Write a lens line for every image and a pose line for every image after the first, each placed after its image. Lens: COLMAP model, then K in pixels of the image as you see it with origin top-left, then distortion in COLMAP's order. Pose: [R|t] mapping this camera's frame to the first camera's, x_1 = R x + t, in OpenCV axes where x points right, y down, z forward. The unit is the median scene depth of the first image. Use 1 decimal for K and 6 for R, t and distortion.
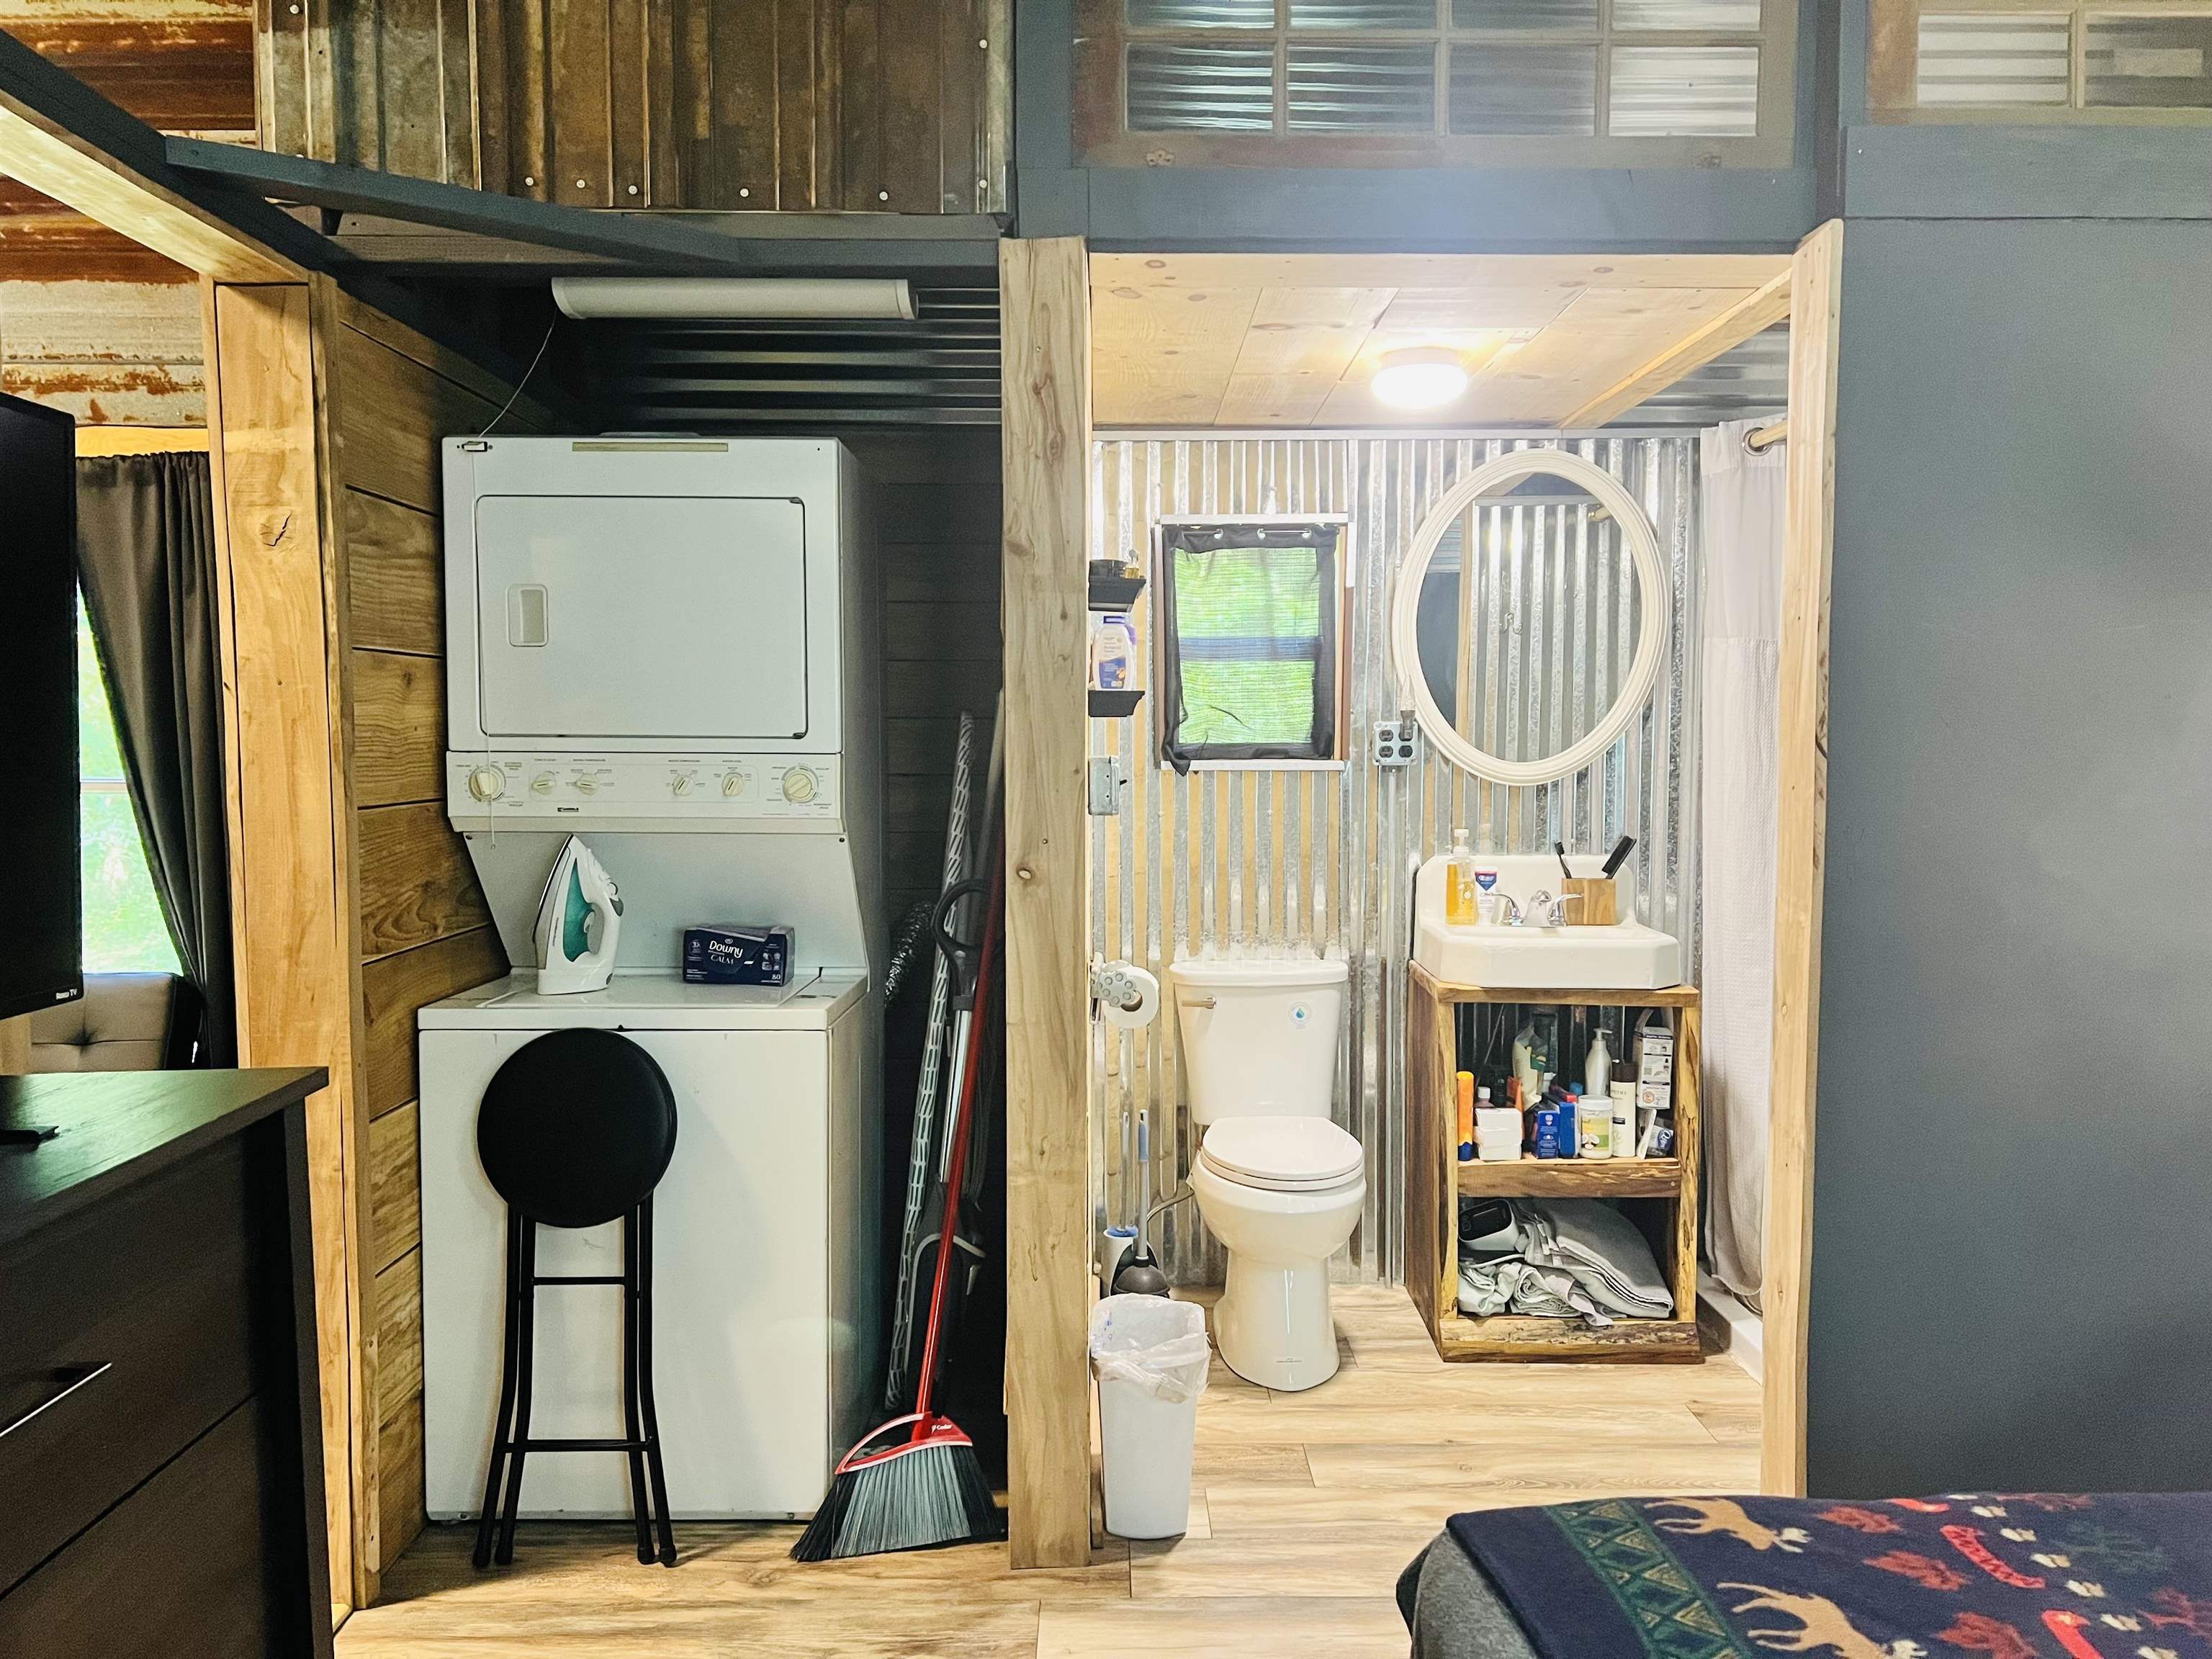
lens RADIAL K [[1641.9, 0, 1106.0], [0, 1641.9, 829.5], [0, 0, 1]] dist [0.006800, -0.065650]
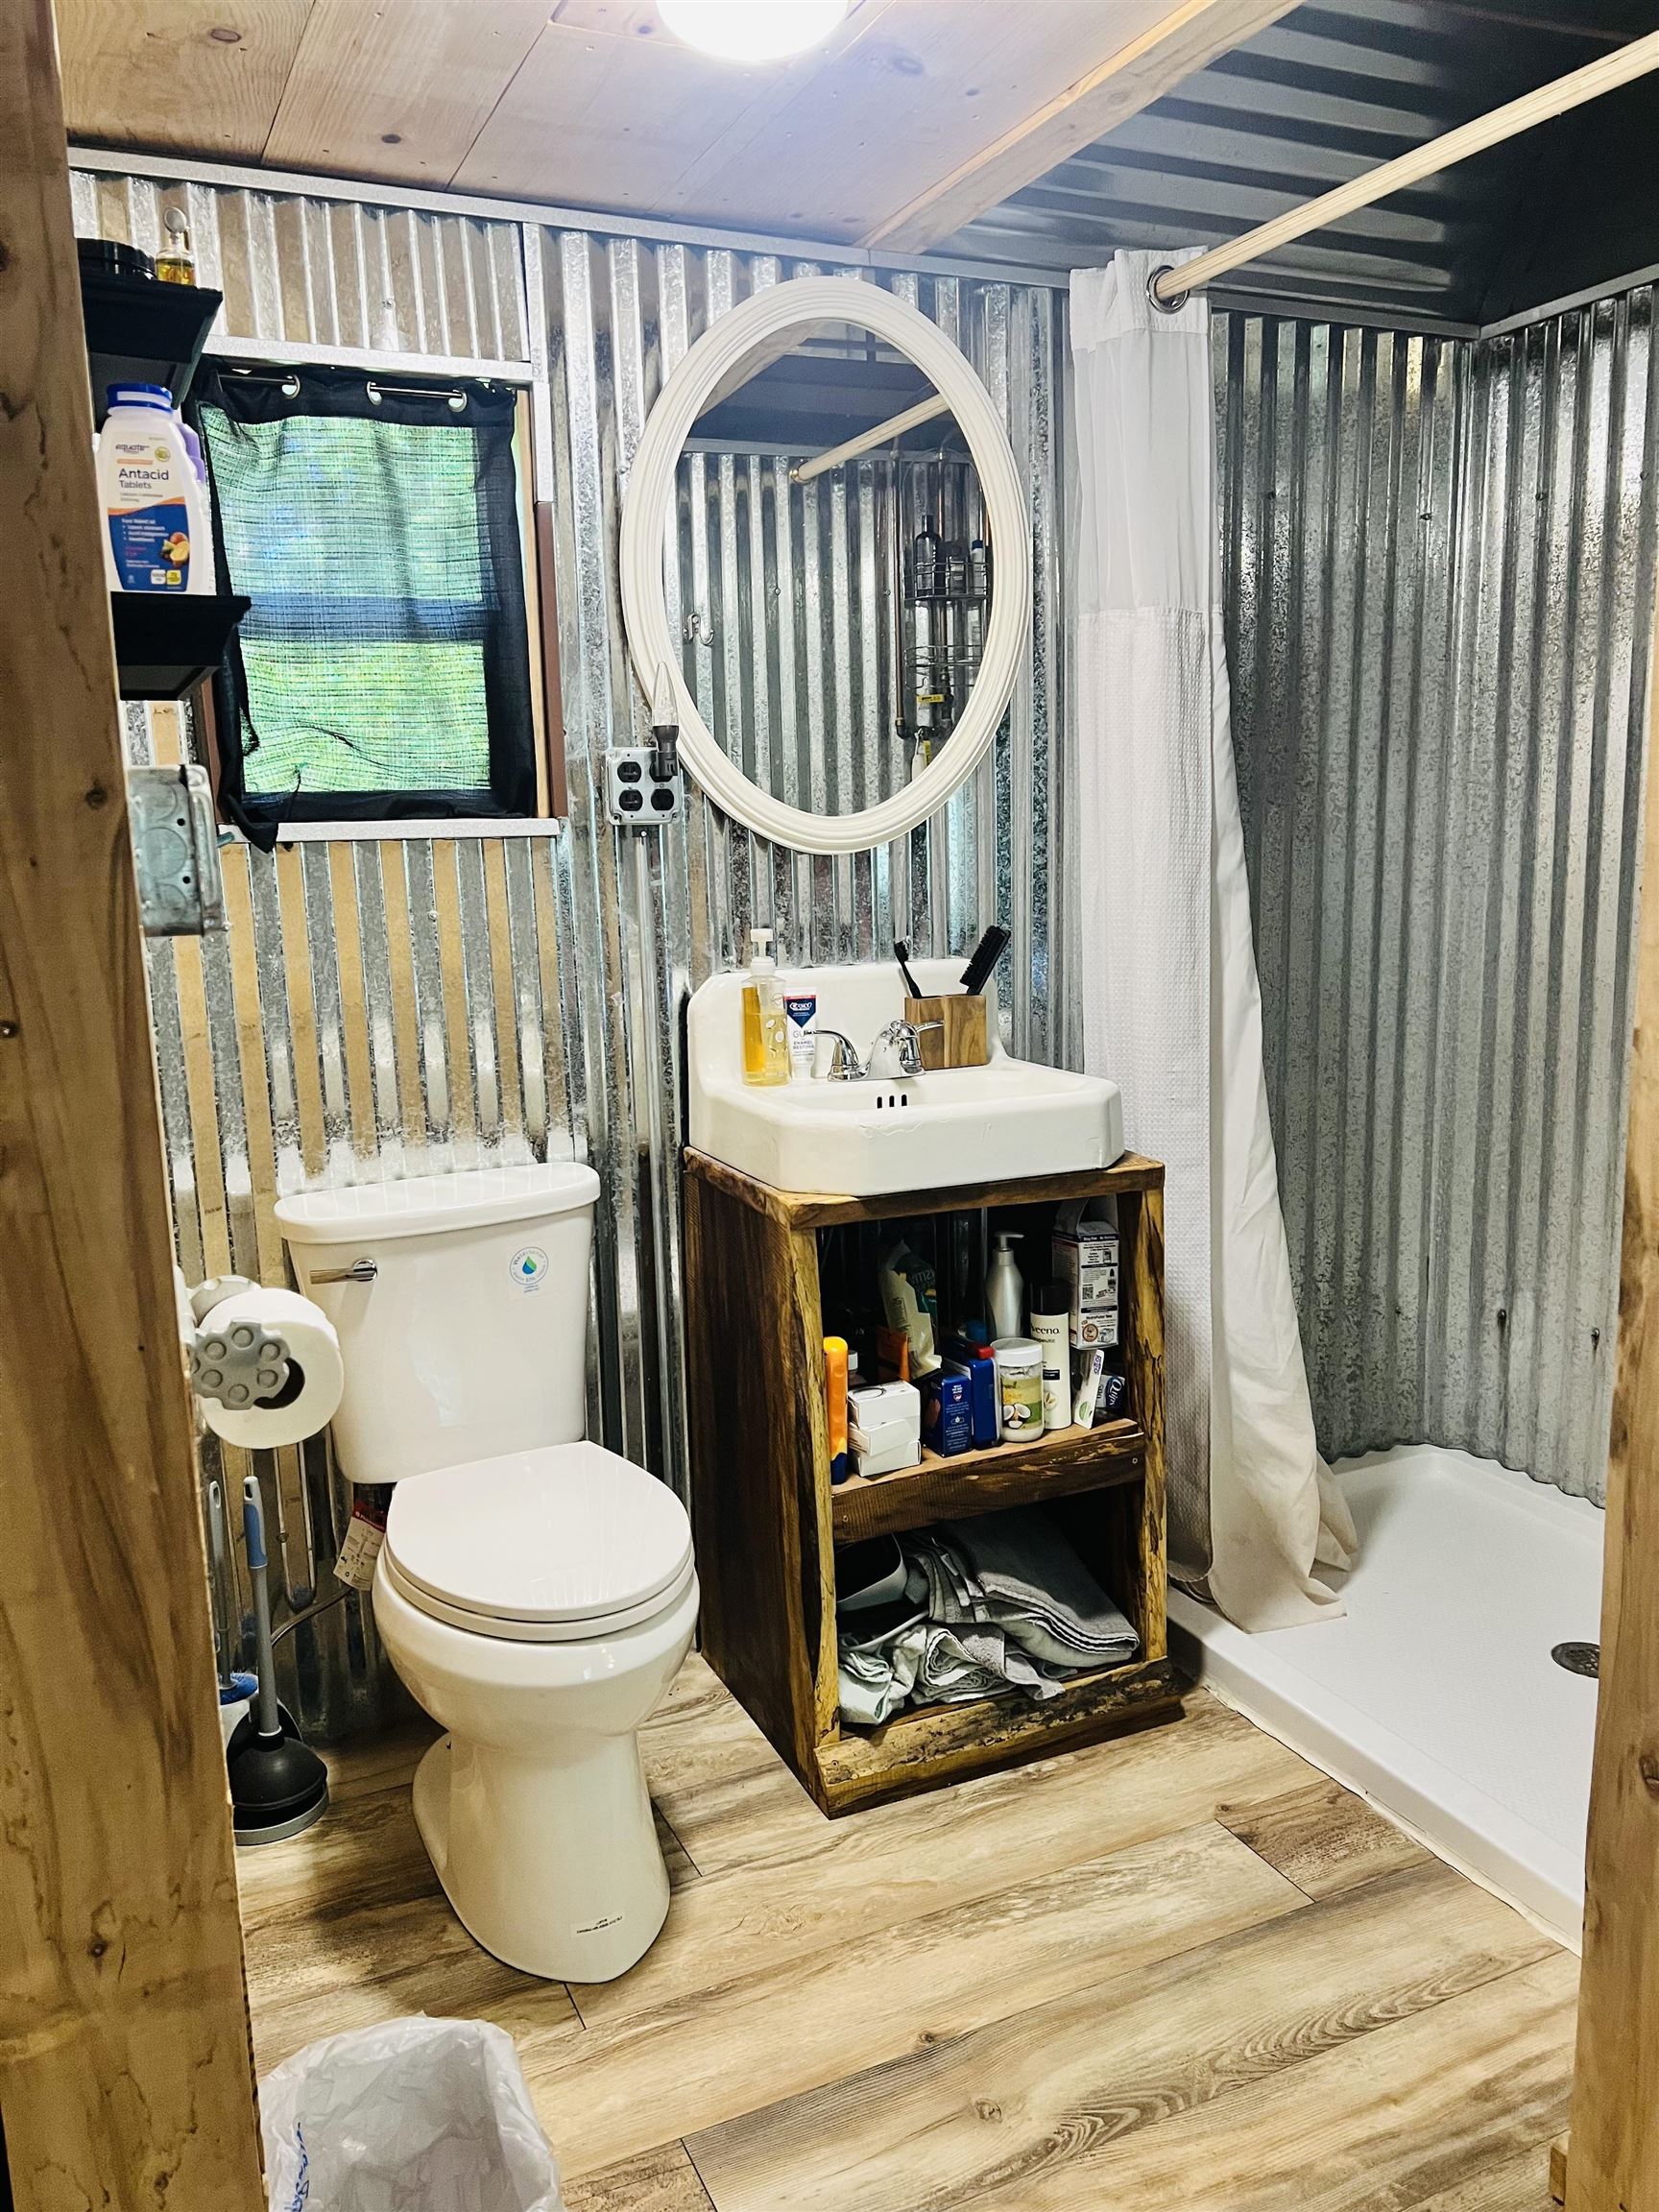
lens RADIAL K [[1669.3, 0, 832.2], [0, 1669.3, 1121.4], [0, 0, 1]] dist [0.077129, -0.099186]
pose [[0.908015, -0.096720, 0.407619, -0.019397], [0.050244, 0.991104, 0.123244, -0.004442], [-0.415913, -0.091427, 0.904797, 0.450240]]
